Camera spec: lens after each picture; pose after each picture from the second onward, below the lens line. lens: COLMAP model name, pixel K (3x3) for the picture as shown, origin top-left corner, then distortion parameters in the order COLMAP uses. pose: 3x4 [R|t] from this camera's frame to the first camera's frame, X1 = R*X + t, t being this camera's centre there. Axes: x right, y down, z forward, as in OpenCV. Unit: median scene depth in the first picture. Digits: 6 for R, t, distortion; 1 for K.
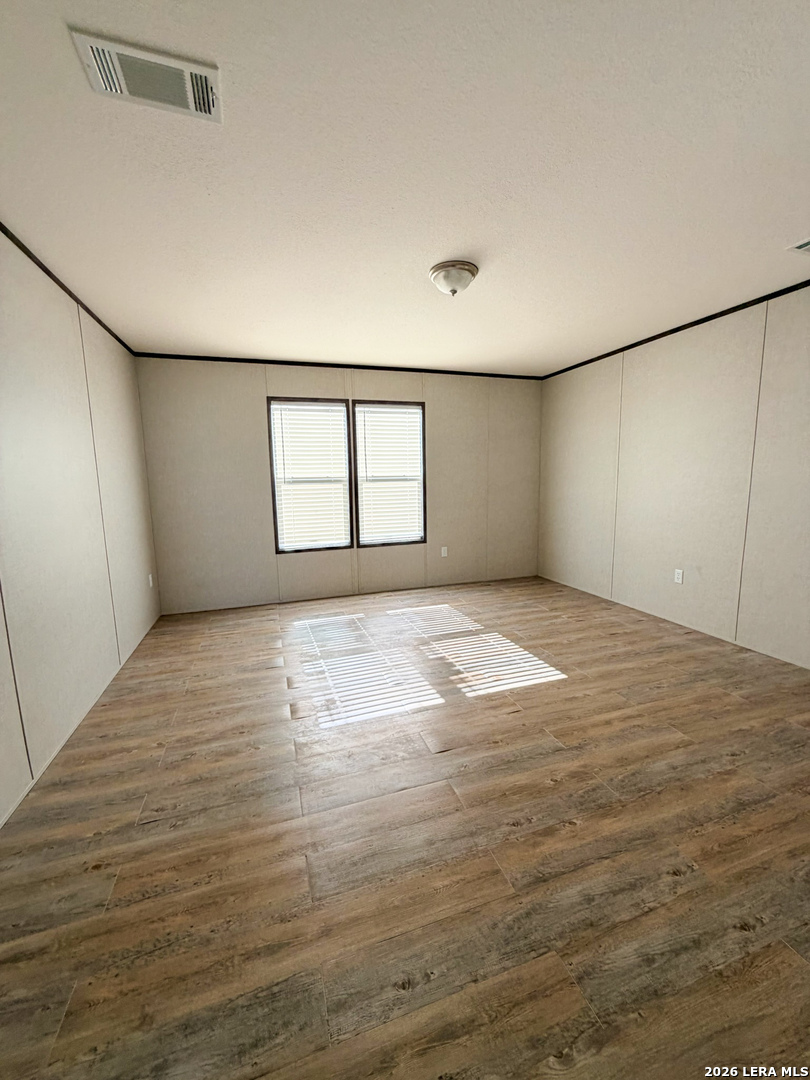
lens RADIAL K [[430.2, 0, 403.5], [0, 430.2, 537.8], [0, 0, 1]] dist [-0.001214, 0.000058]
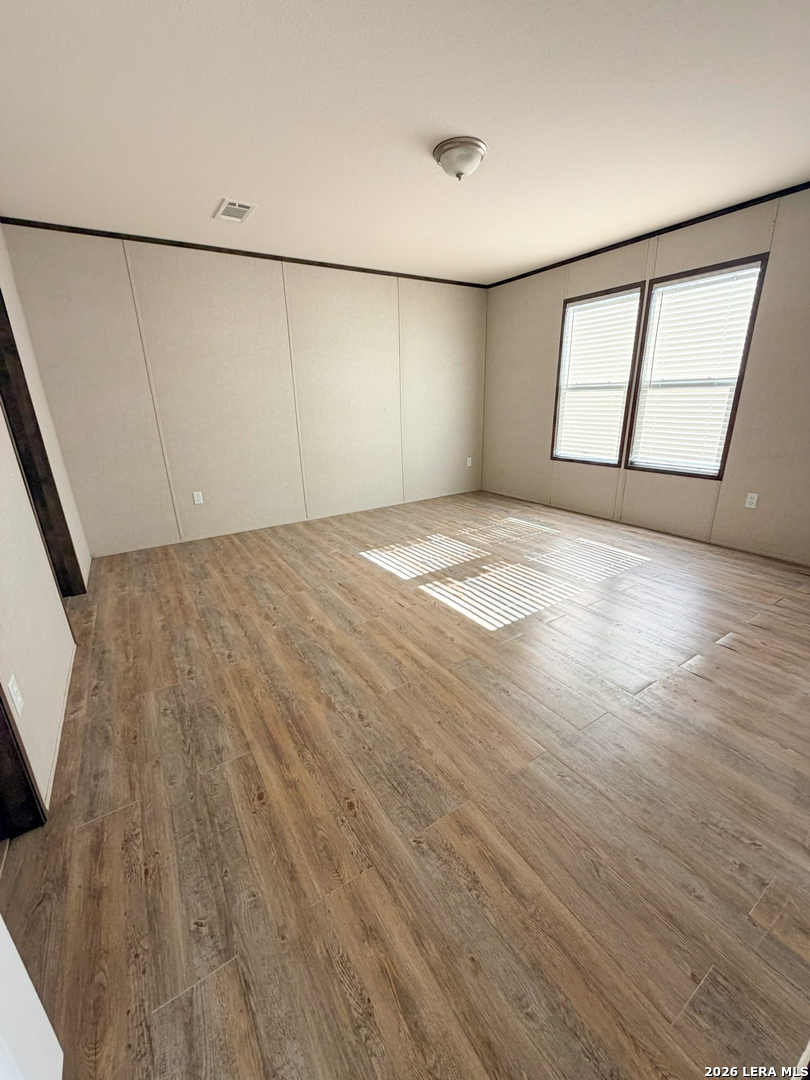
lens RADIAL K [[433.5, 0, 407.7], [0, 433.5, 538.5], [0, 0, 1]] dist [-0.000835, 0.000092]
pose [[0.249708, 0.316134, -0.915262, 0.976691], [-0.116421, 0.948151, 0.295731, -0.077888], [0.961297, 0.032709, 0.273565, 0.545928]]
